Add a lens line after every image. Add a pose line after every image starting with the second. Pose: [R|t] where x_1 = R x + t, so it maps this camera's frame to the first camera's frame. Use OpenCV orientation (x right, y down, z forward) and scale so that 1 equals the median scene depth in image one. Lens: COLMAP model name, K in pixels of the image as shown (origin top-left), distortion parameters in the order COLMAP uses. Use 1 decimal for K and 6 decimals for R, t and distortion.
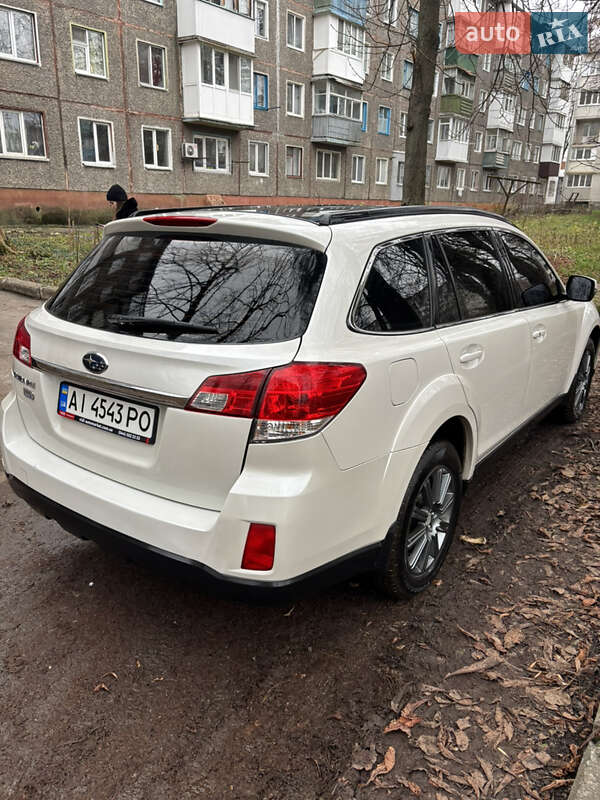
lens RADIAL K [[612.9, 0, 295.0], [0, 612.9, 401.8], [0, 0, 1]] dist [0.006867, 0.006042]
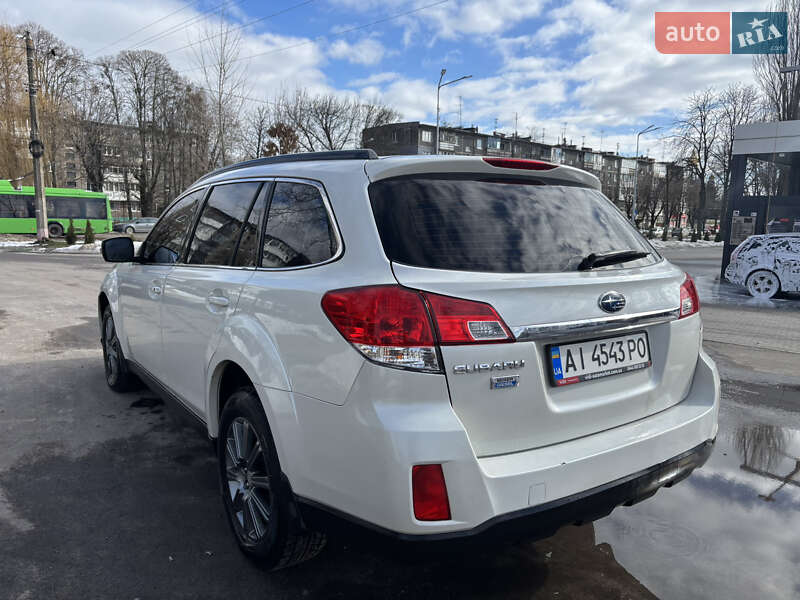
lens RADIAL K [[612.9, 0, 400.0], [0, 612.9, 300.0], [0, 0, 1]] dist [0.006867, 0.006042]
pose [[0.323657, -0.127894, 0.937491, -1.221170], [0.274770, 0.960828, 0.036217, -0.177746], [-0.905399, 0.245872, 0.346121, 0.908027]]
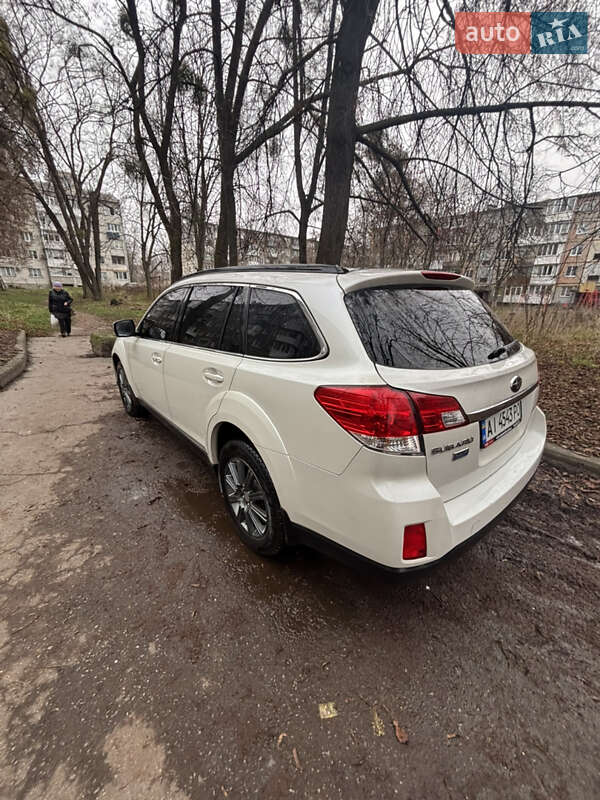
lens RADIAL K [[324.0, 0, 302.9], [0, 324.0, 401.2], [0, 0, 1]] dist [0.001961, 0.000442]
pose [[0.234097, -0.316934, 0.919104, -1.008341], [0.285626, 0.926073, 0.246588, -0.307945], [-0.929309, 0.204795, 0.307316, 1.141203]]
